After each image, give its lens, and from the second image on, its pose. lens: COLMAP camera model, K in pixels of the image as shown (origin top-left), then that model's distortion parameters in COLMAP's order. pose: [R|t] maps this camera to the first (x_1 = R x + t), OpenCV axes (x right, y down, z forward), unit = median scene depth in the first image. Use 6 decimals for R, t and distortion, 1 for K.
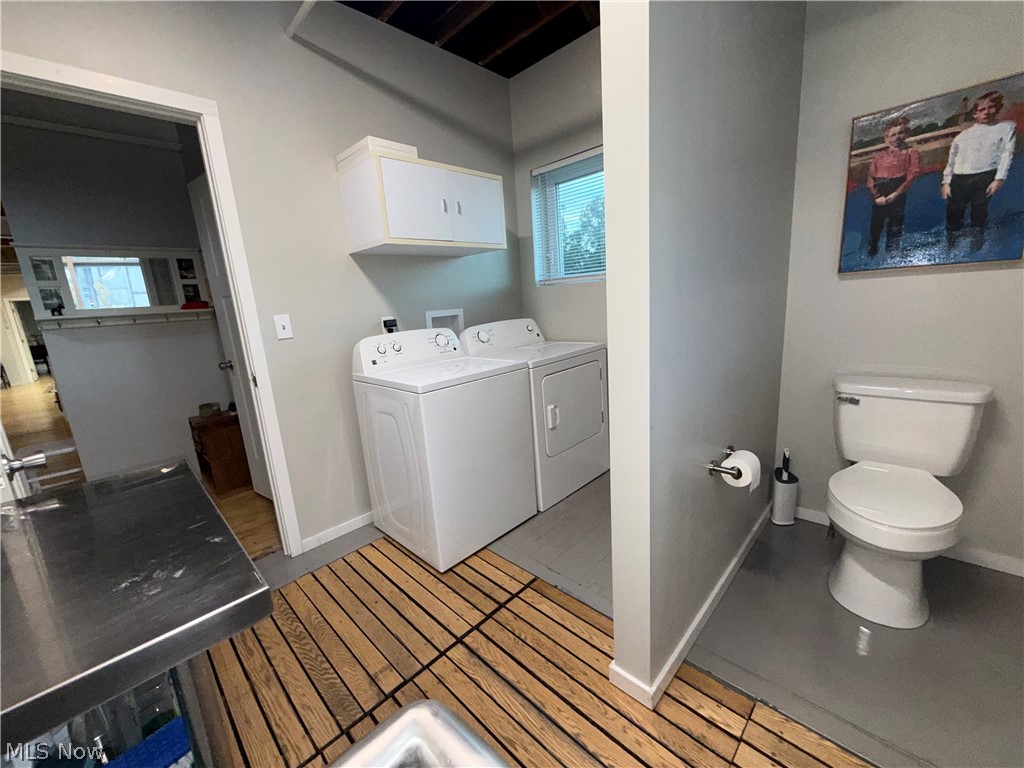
lens RADIAL K [[410.2, 0, 508.8], [0, 410.2, 381.4], [0, 0, 1]] dist [-0.000260, -0.000513]
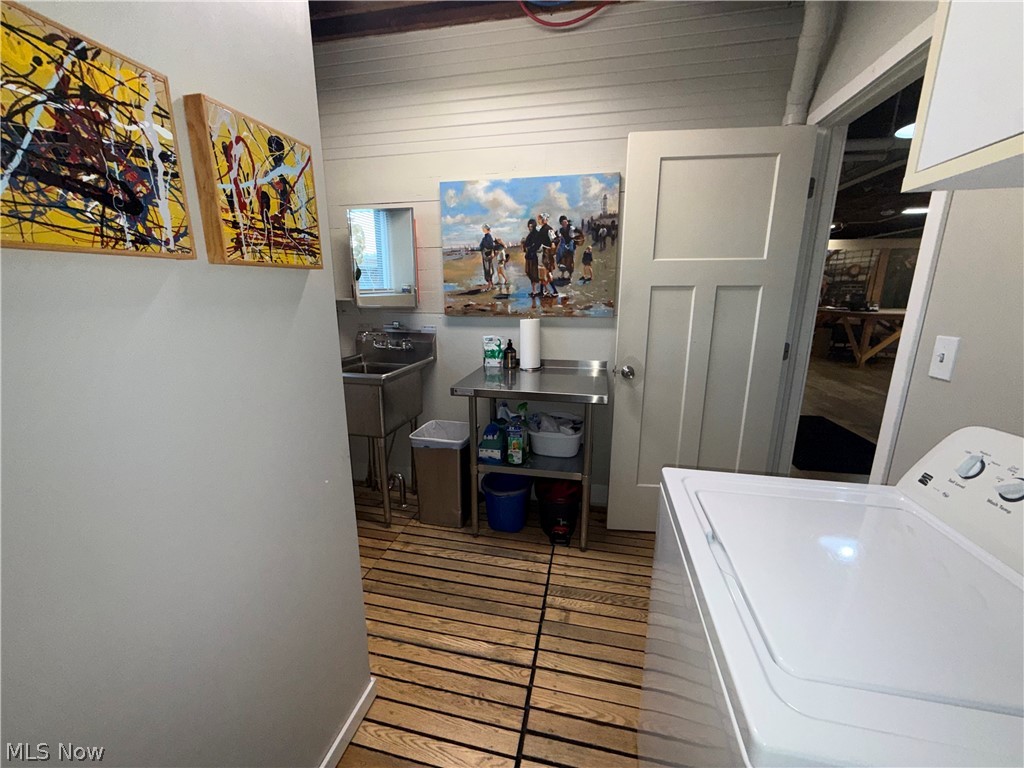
lens RADIAL K [[410.2, 0, 508.9], [0, 410.2, 382.5], [0, 0, 1]] dist [-0.000260, -0.000513]
pose [[-0.841109, 0.186316, -0.507762, 0.329211], [-0.050389, 0.907718, 0.416544, -0.432458], [0.538514, 0.375944, -0.754101, 1.585033]]
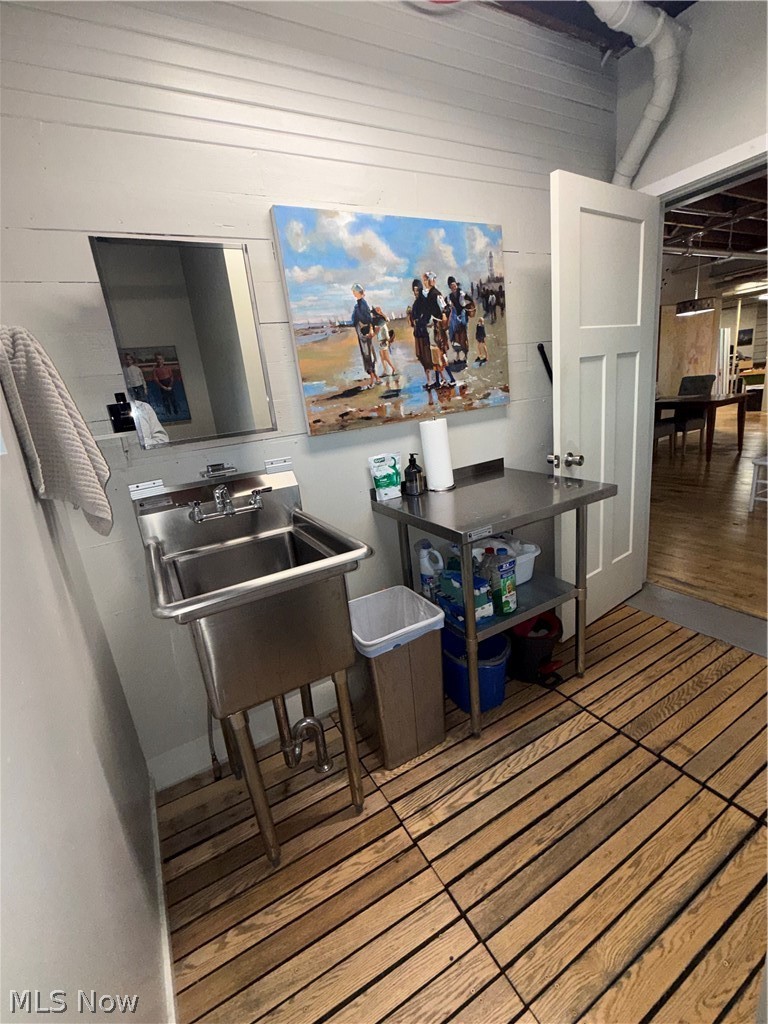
lens RADIAL K [[447.5, 0, 384.2], [0, 447.5, 508.9], [0, 0, 1]] dist [0.000779, -0.000299]
pose [[-0.259525, 0.346650, -0.901377, 0.687361], [-0.064084, 0.925118, 0.374231, -0.213079], [0.963608, 0.154886, -0.217877, 0.435699]]
